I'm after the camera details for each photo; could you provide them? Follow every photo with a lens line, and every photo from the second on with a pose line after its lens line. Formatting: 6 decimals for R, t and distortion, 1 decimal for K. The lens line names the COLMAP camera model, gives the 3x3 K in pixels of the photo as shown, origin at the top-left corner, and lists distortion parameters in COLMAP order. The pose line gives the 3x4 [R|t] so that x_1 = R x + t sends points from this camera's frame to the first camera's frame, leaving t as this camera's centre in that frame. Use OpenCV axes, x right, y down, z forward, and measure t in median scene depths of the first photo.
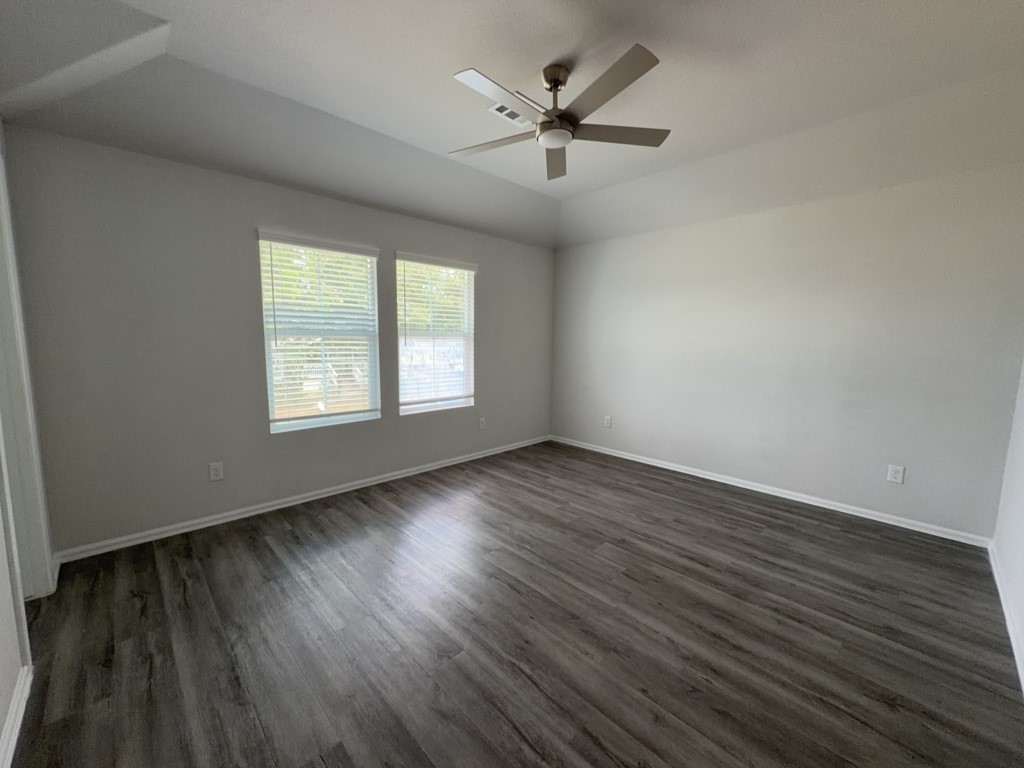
lens RADIAL K [[408.6, 0, 511.1], [0, 408.6, 383.4], [0, 0, 1]] dist [0.002284, 0.000295]
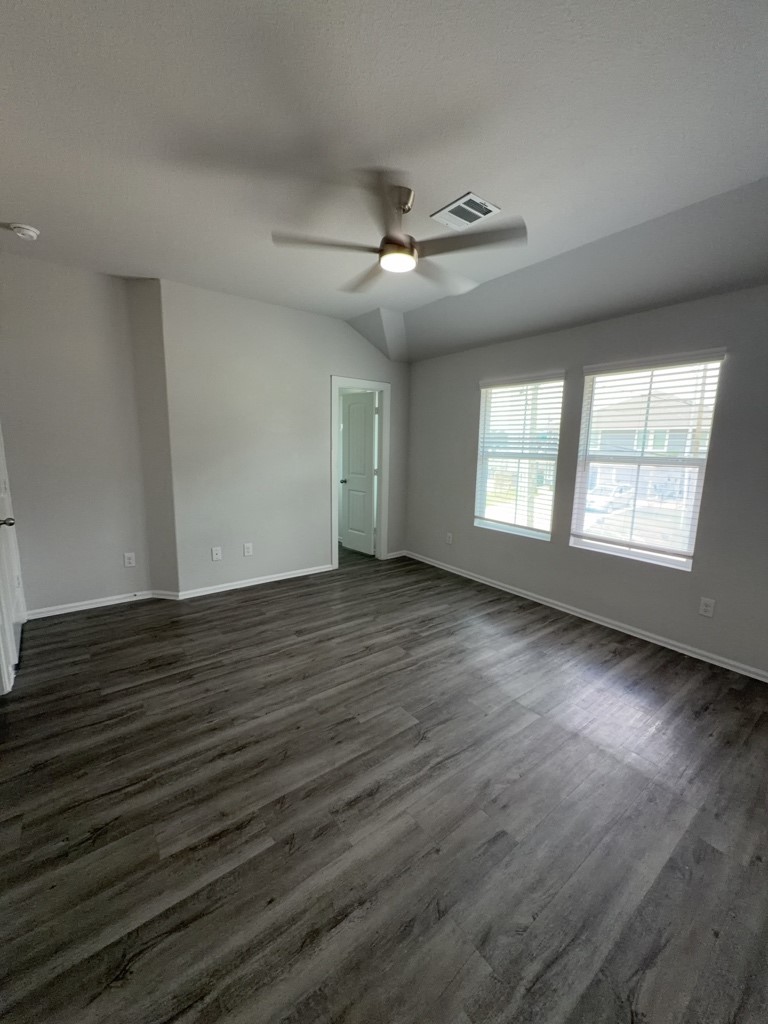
lens RADIAL K [[408.6, 0, 382.7], [0, 408.6, 513.4], [0, 0, 1]] dist [0.002284, 0.000295]
pose [[-0.117646, 0.158250, -0.980365, 1.035109], [-0.129113, 0.976404, 0.173104, -0.151232], [0.984626, 0.146943, -0.094438, 1.015289]]
